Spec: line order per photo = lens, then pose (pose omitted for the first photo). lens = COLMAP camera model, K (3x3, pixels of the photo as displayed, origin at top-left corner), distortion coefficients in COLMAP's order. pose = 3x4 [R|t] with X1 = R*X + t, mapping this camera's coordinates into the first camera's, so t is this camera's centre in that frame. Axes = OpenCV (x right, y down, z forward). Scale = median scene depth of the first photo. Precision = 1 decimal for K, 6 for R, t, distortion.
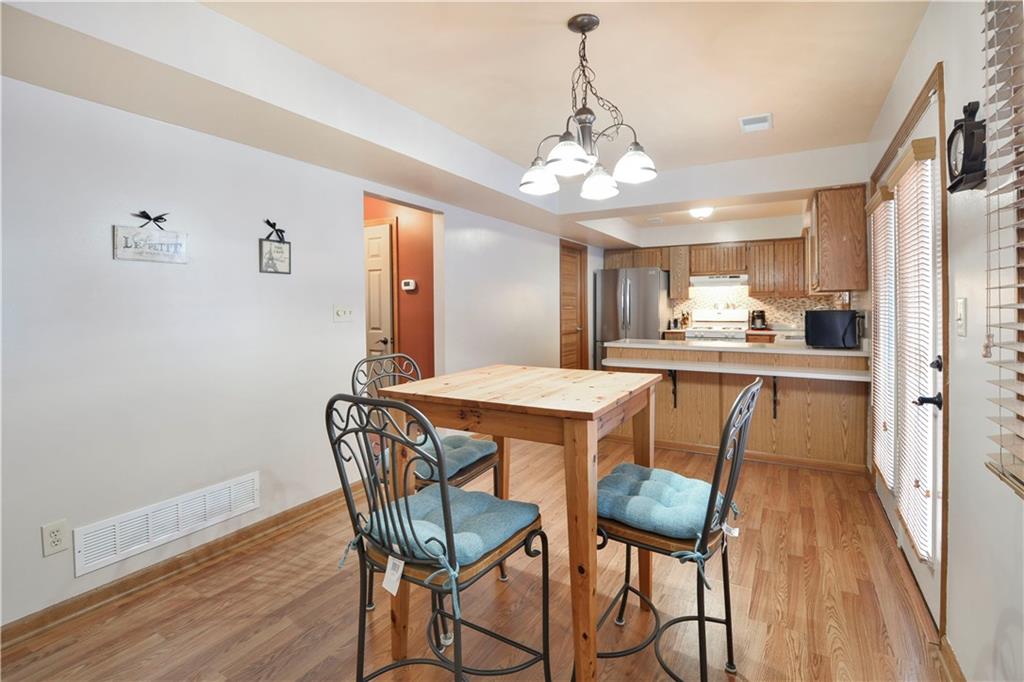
lens RADIAL K [[493.5, 0, 509.7], [0, 493.5, 305.5], [0, 0, 1]] dist [0.000065, 0.000178]
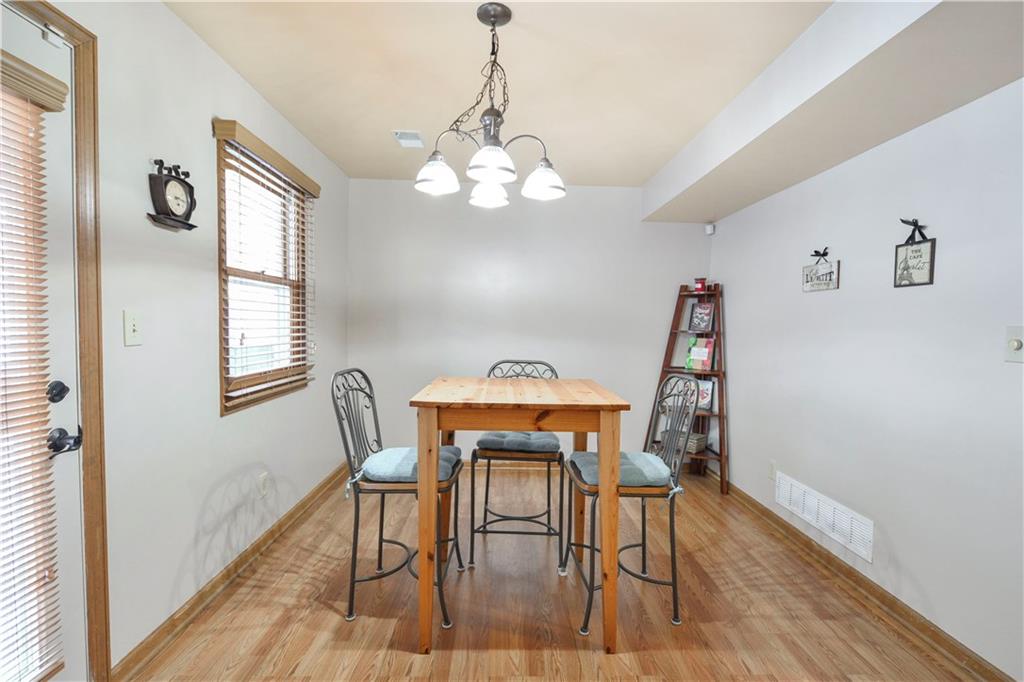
lens RADIAL K [[493.5, 0, 511.2], [0, 493.5, 341.2], [0, 0, 1]] dist [0.000065, 0.000178]
pose [[-0.858755, 0.015460, -0.512153, 0.459503], [-0.005990, 0.999173, 0.040205, -0.007879], [0.512351, 0.037595, -0.857953, 1.391957]]
